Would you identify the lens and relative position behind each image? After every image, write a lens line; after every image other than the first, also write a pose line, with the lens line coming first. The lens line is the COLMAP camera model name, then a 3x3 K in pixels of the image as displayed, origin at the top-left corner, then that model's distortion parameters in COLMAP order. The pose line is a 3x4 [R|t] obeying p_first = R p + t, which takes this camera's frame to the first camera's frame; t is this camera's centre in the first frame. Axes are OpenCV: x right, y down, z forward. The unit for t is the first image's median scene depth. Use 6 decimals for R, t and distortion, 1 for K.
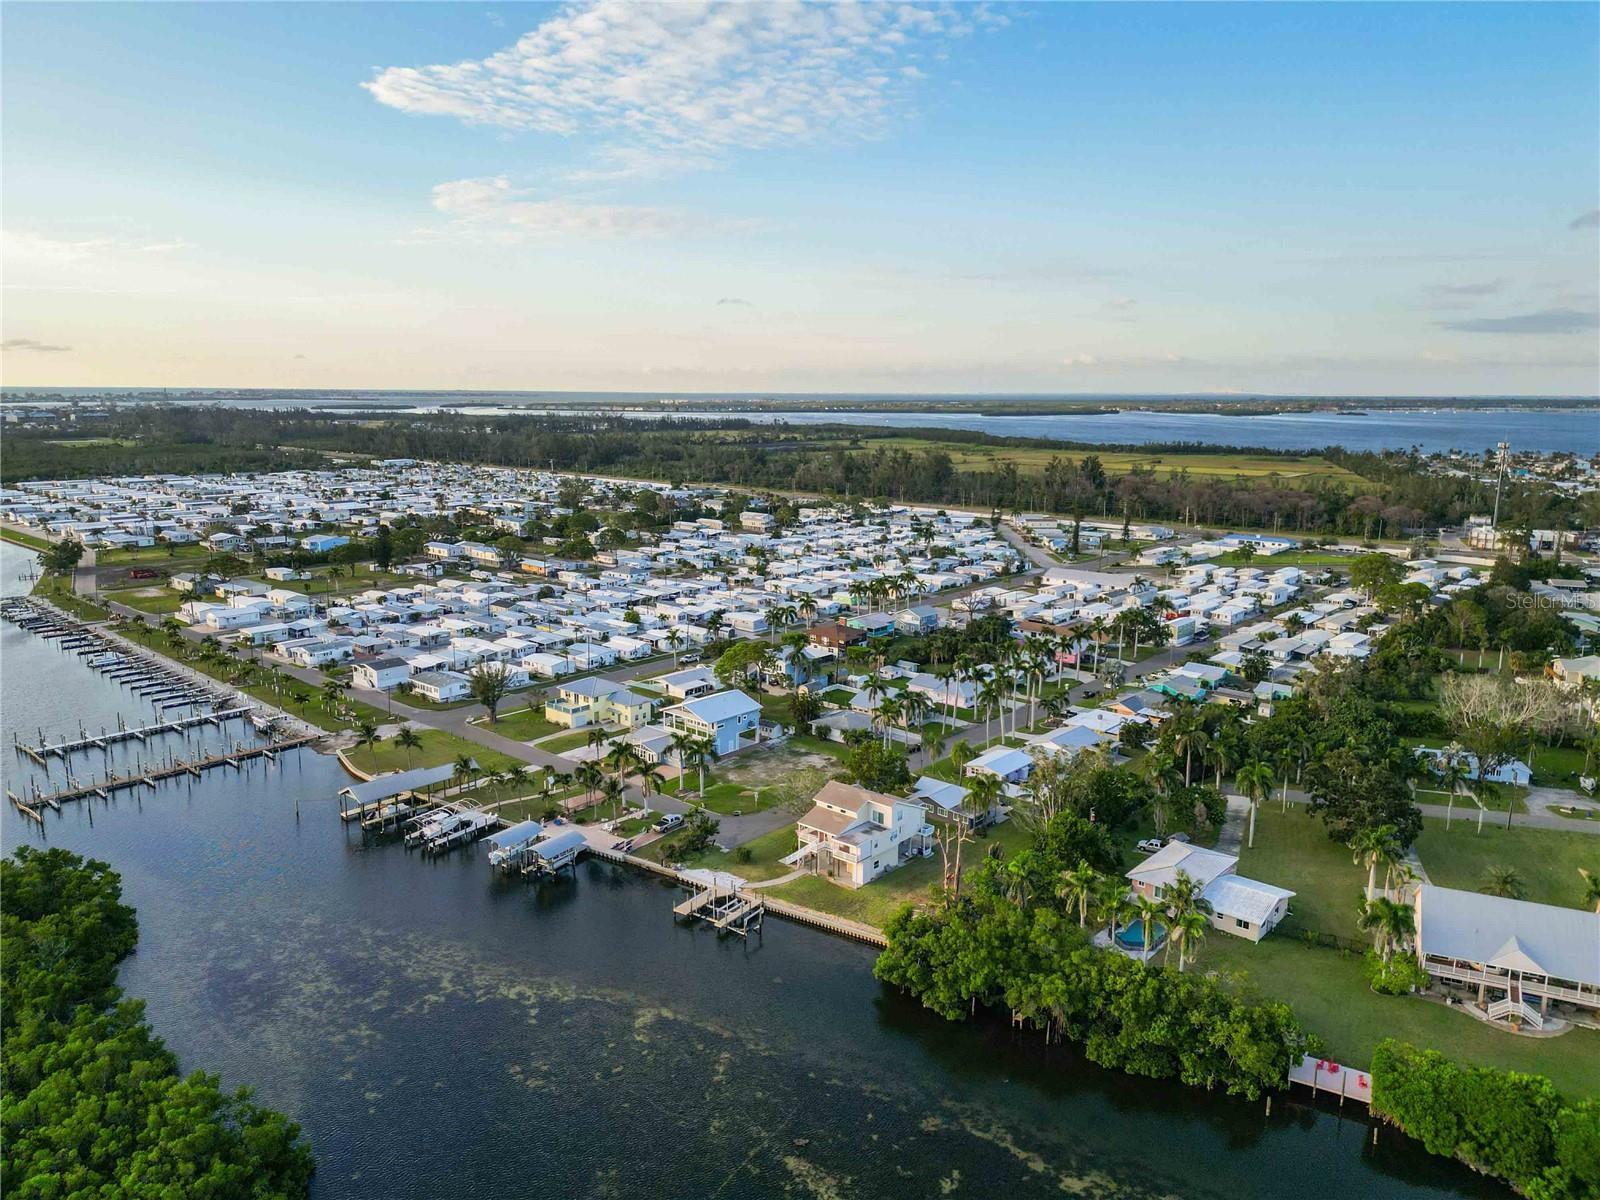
lens RADIAL K [[1120.3, 0, 789.2], [0, 1120.3, 612.7], [0, 0, 1]] dist [0.067413, -0.054969]
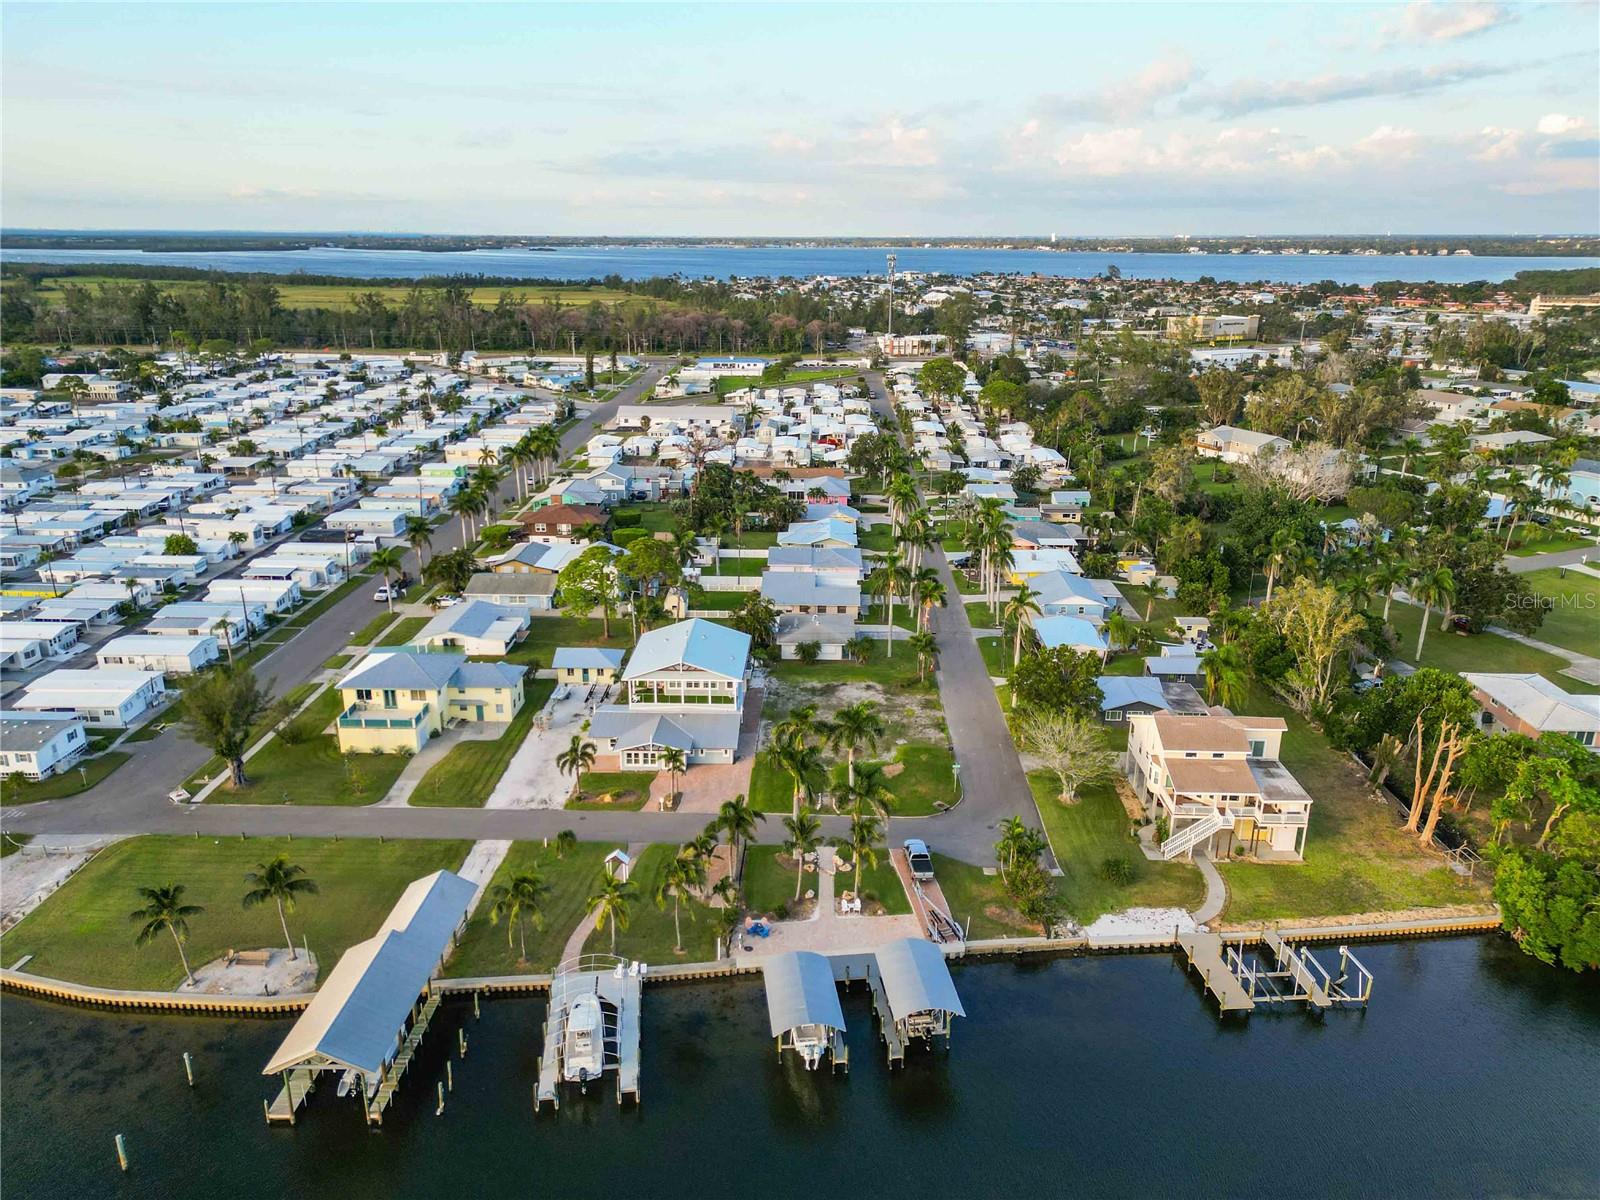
lens RADIAL K [[1120.3, 0, 796.8], [0, 1120.3, 601.9], [0, 0, 1]] dist [0.067413, -0.054969]
pose [[0.762796, -0.204028, 0.613608, -0.327963], [0.127268, 0.977728, 0.166889, -0.031980], [-0.633992, -0.049210, 0.771773, 0.407597]]
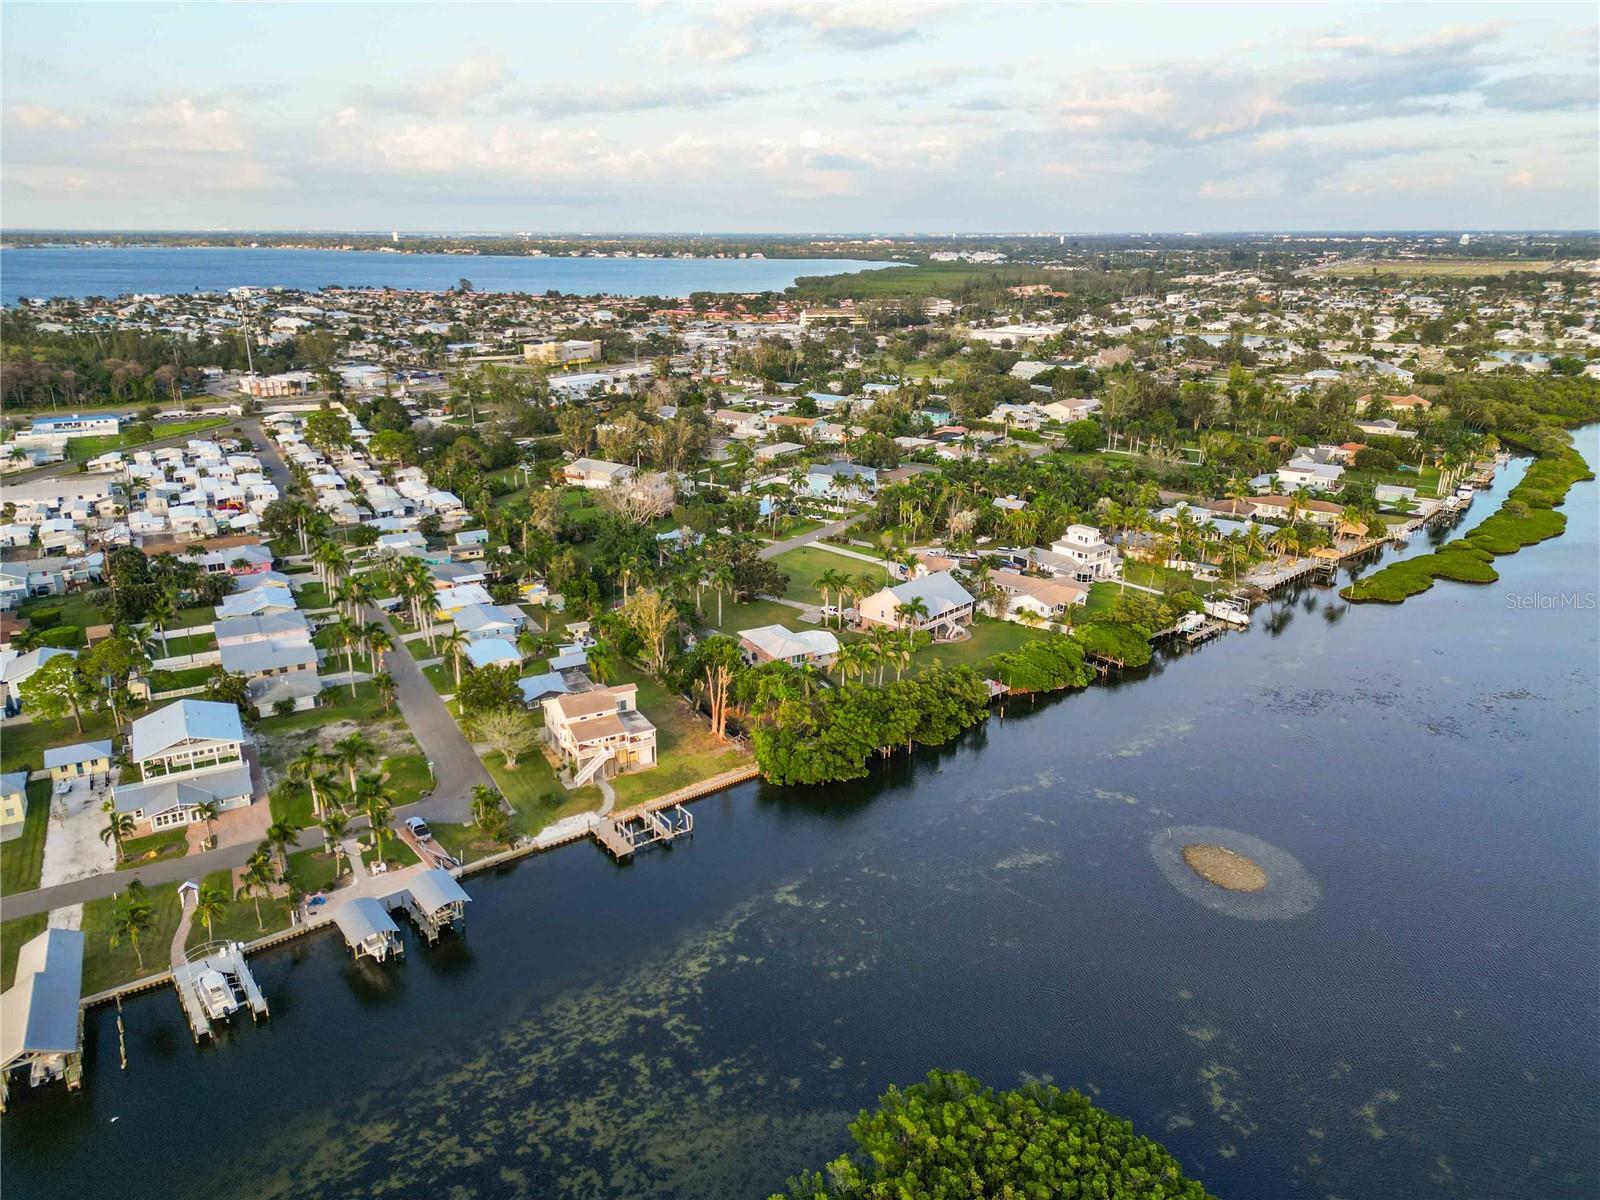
lens RADIAL K [[1120.3, 0, 804.7], [0, 1120.3, 594.3], [0, 0, 1]] dist [0.067413, -0.054969]
pose [[0.317351, -0.298234, 0.900192, -0.499099], [0.186132, 0.950385, 0.249245, -0.096607], [-0.929862, 0.088456, 0.357117, 0.274760]]
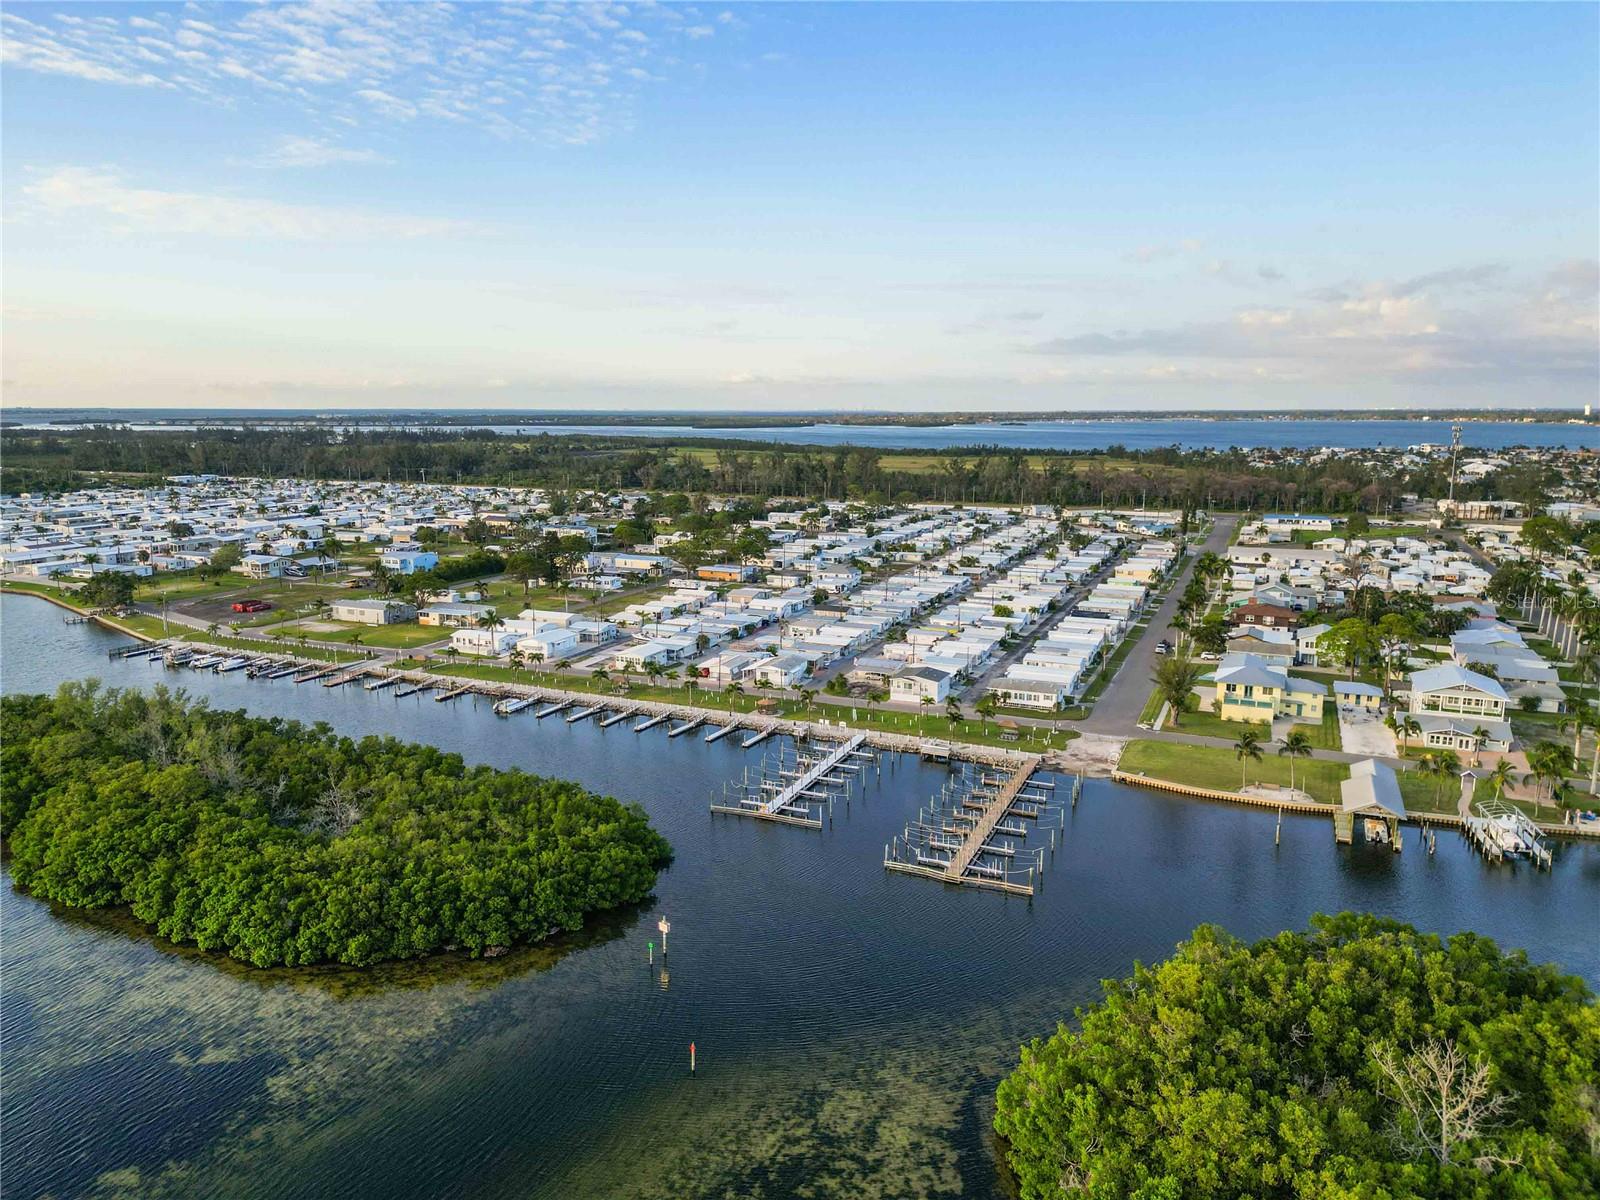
lens RADIAL K [[1120.3, 0, 791.0], [0, 1120.3, 590.1], [0, 0, 1]] dist [0.067413, -0.054969]
pose [[0.949936, -0.055562, 0.307463, -0.713383], [0.066076, 0.997529, -0.023884, -0.004502], [-0.305377, 0.043004, 0.951260, 0.238224]]
